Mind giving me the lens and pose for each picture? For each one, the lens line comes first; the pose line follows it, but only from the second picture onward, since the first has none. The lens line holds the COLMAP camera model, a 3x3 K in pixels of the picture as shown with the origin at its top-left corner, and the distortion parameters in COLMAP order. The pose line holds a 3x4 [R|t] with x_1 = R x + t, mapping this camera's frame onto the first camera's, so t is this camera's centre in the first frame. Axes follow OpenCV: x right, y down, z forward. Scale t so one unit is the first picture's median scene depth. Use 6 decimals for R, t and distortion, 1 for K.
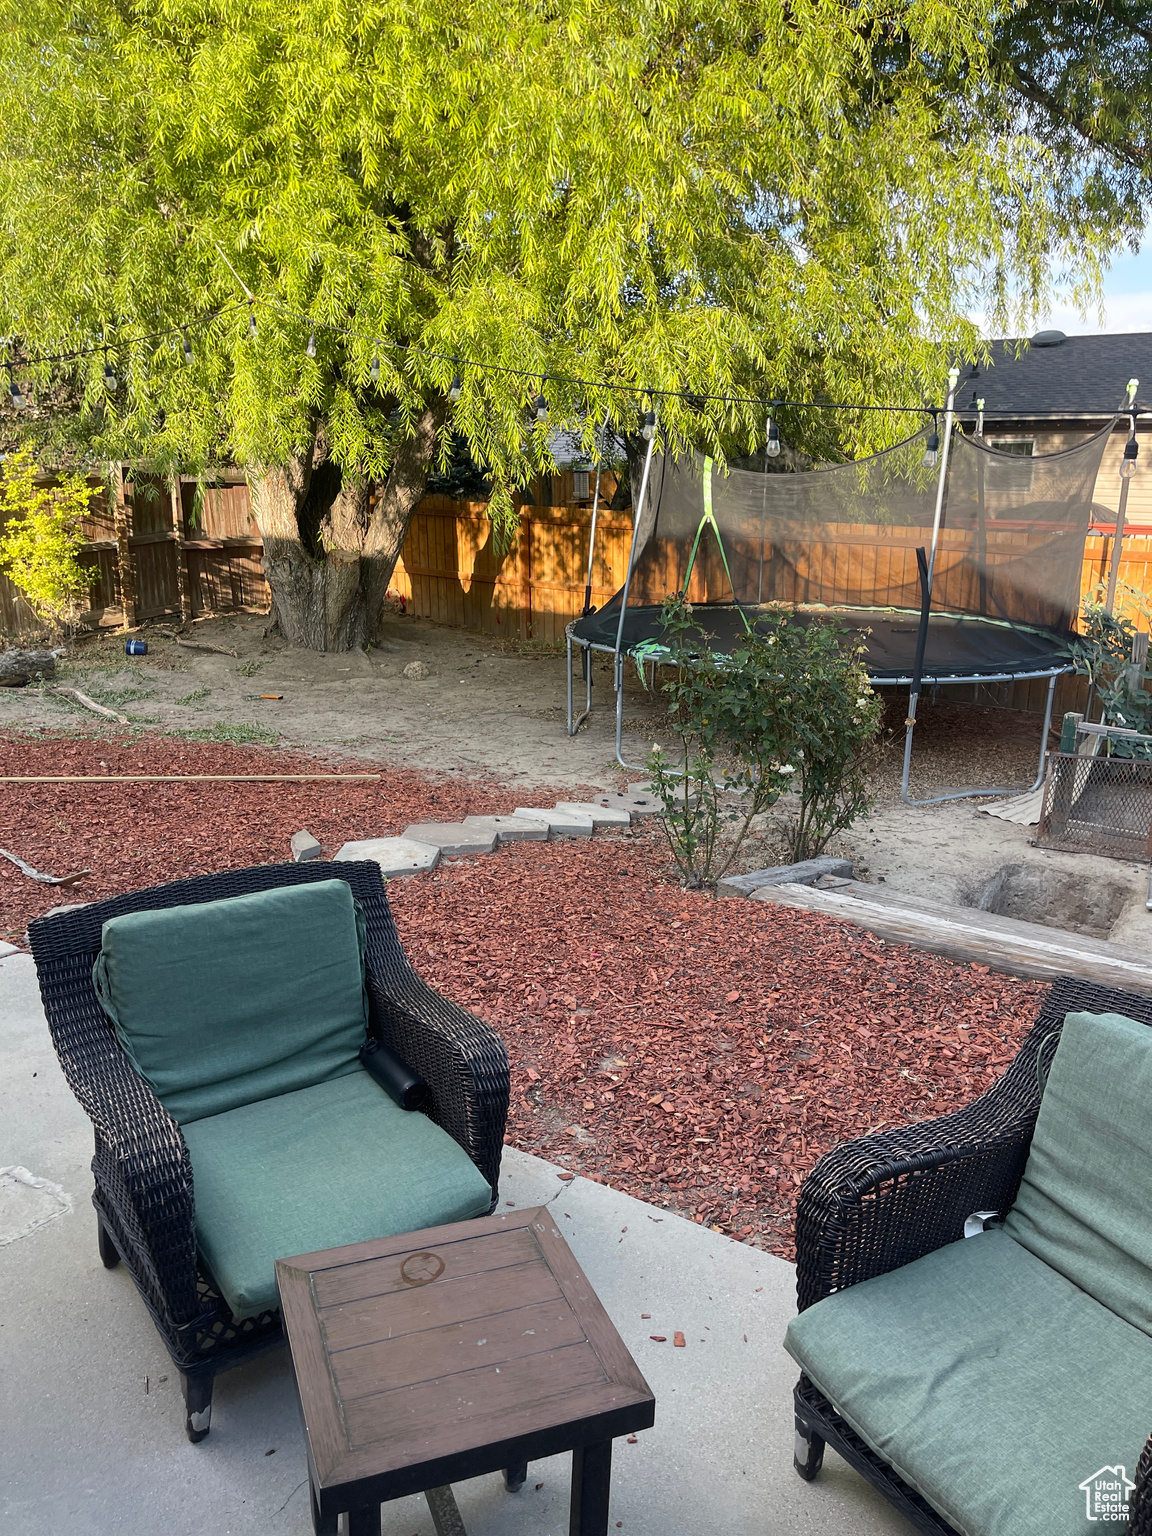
lens RADIAL K [[1165.9, 0, 568.2], [0, 1165.9, 747.7], [0, 0, 1]] dist [0.055163, -0.061449]
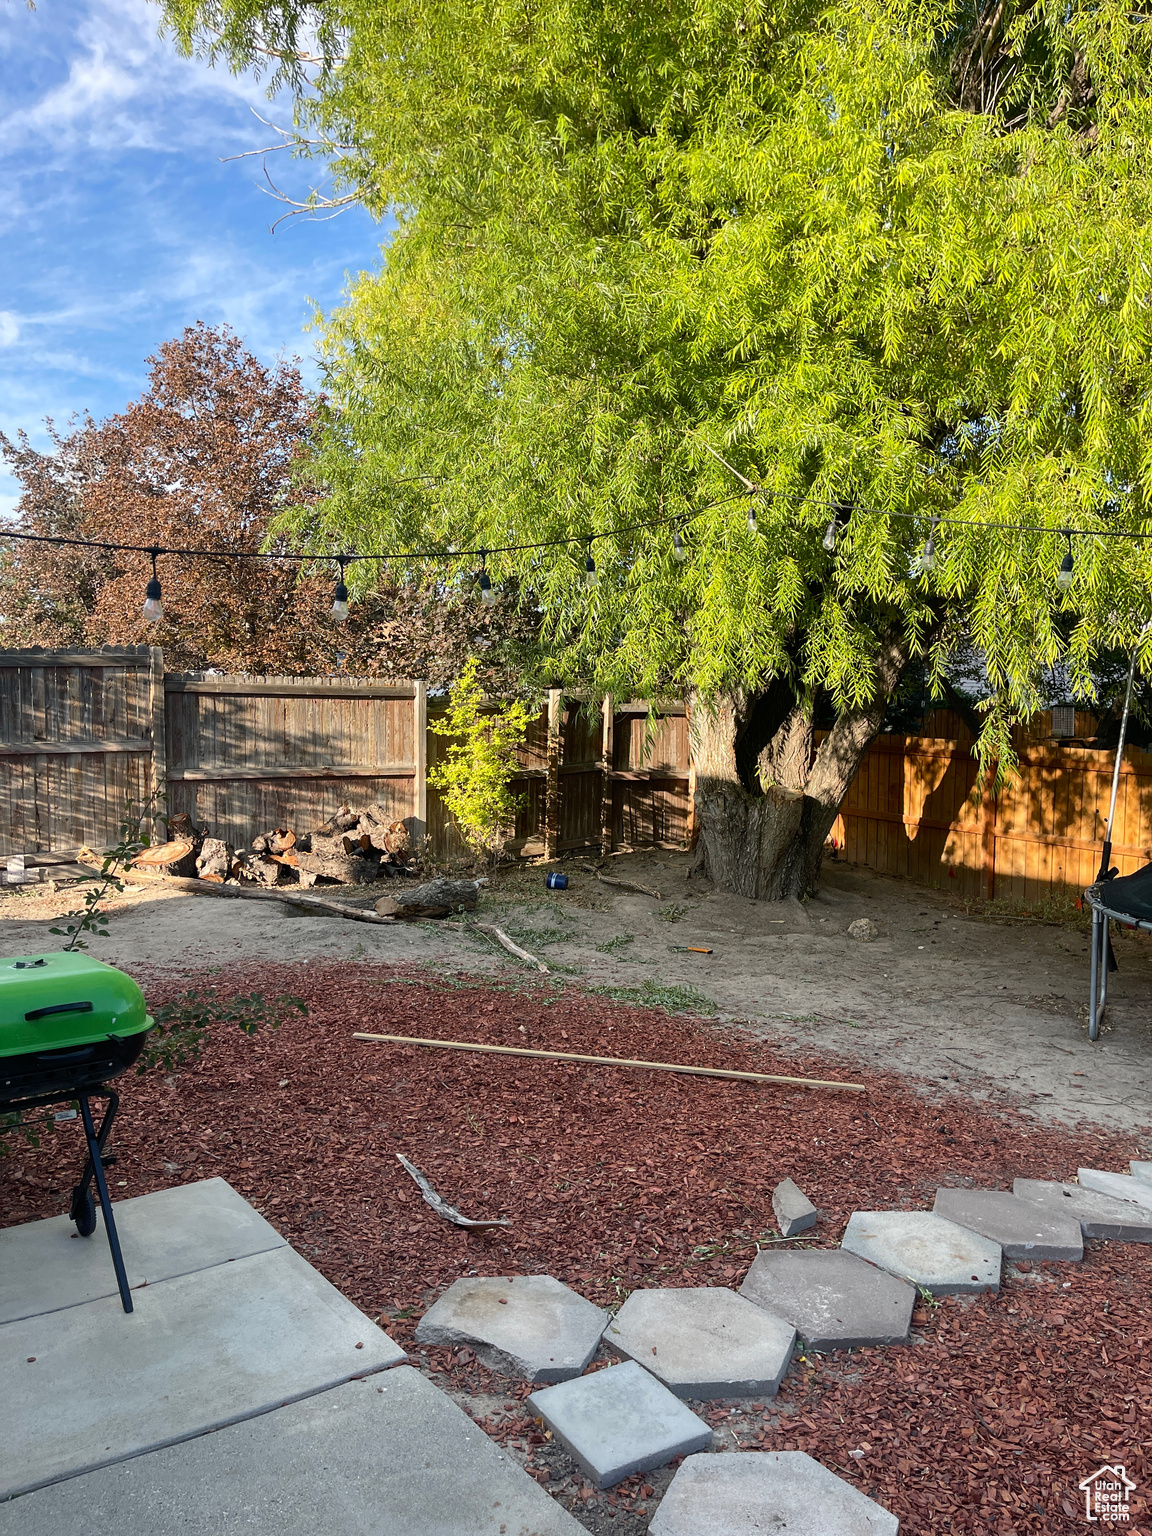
lens RADIAL K [[1165.9, 0, 572.9], [0, 1165.9, 768.5], [0, 0, 1]] dist [0.055163, -0.061449]
pose [[0.946342, 0.034874, -0.321279, -0.069201], [-0.093075, 0.981448, -0.167623, -0.021723], [0.309472, 0.188532, 0.932031, 0.136768]]
